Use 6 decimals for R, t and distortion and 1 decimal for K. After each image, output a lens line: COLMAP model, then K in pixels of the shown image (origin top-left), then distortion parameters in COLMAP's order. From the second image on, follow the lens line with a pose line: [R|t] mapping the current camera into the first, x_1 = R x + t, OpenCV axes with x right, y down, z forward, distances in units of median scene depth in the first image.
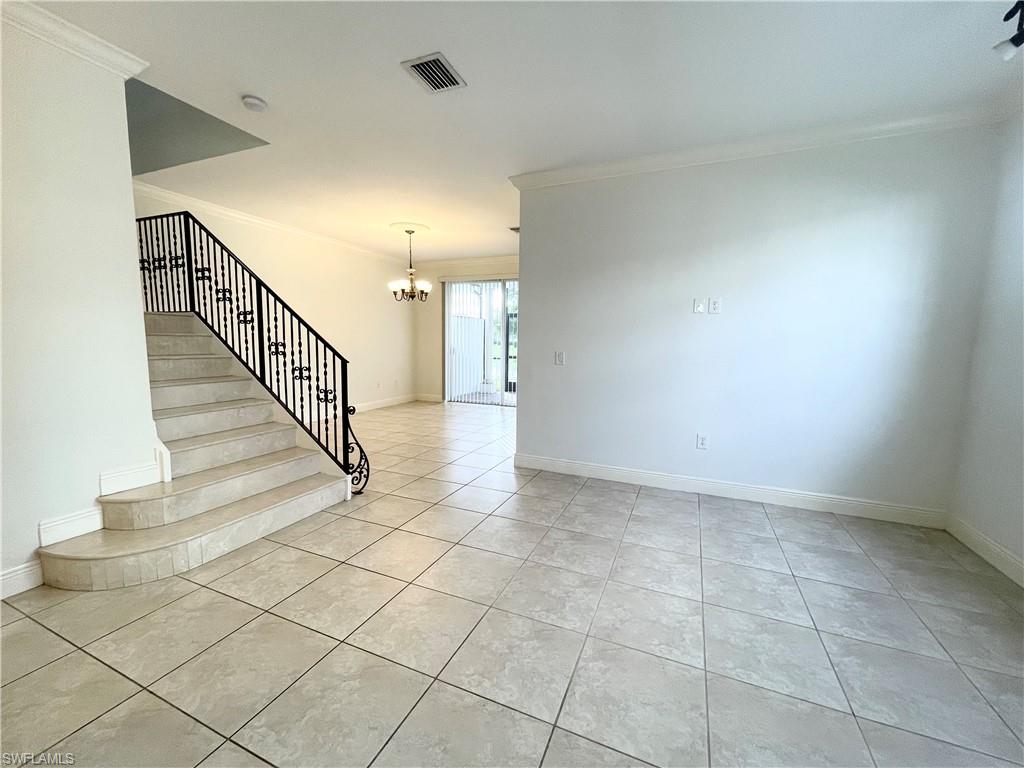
lens RADIAL K [[415.4, 0, 506.6], [0, 415.4, 391.1], [0, 0, 1]] dist [0.001101, 0.000028]
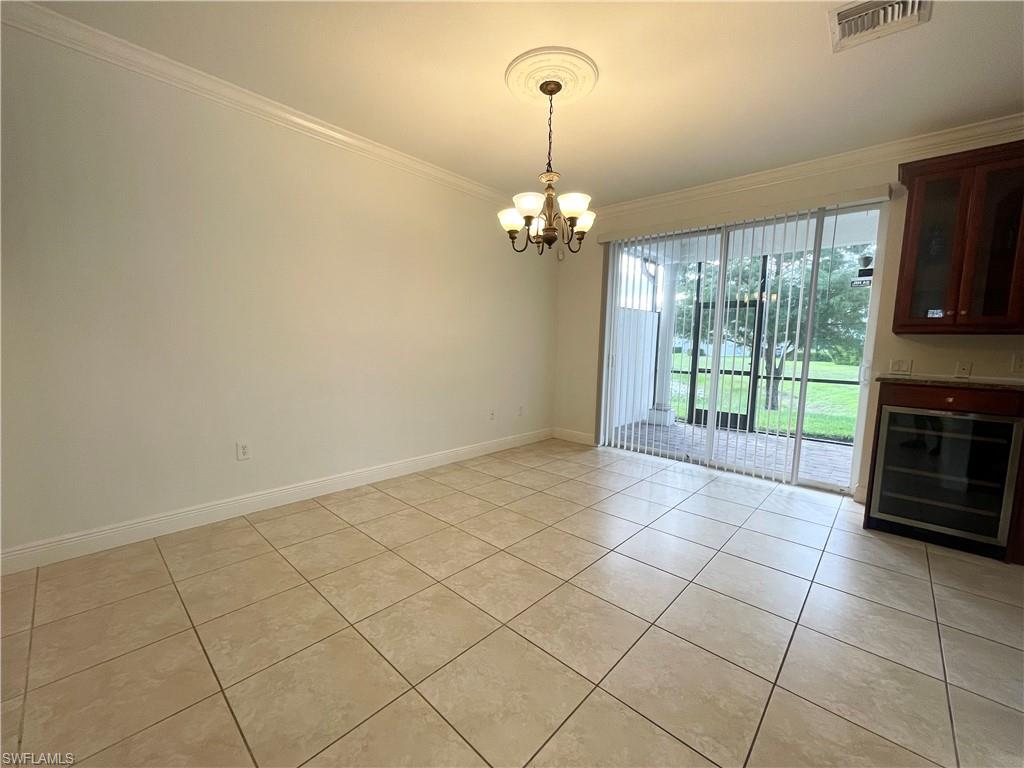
lens RADIAL K [[415.4, 0, 504.5], [0, 415.4, 383.7], [0, 0, 1]] dist [0.001101, 0.000028]
pose [[0.941788, 0.040241, -0.333791, -0.088803], [-0.050302, 0.998502, -0.021550, -0.048317], [0.332424, 0.037086, 0.942401, 0.428750]]
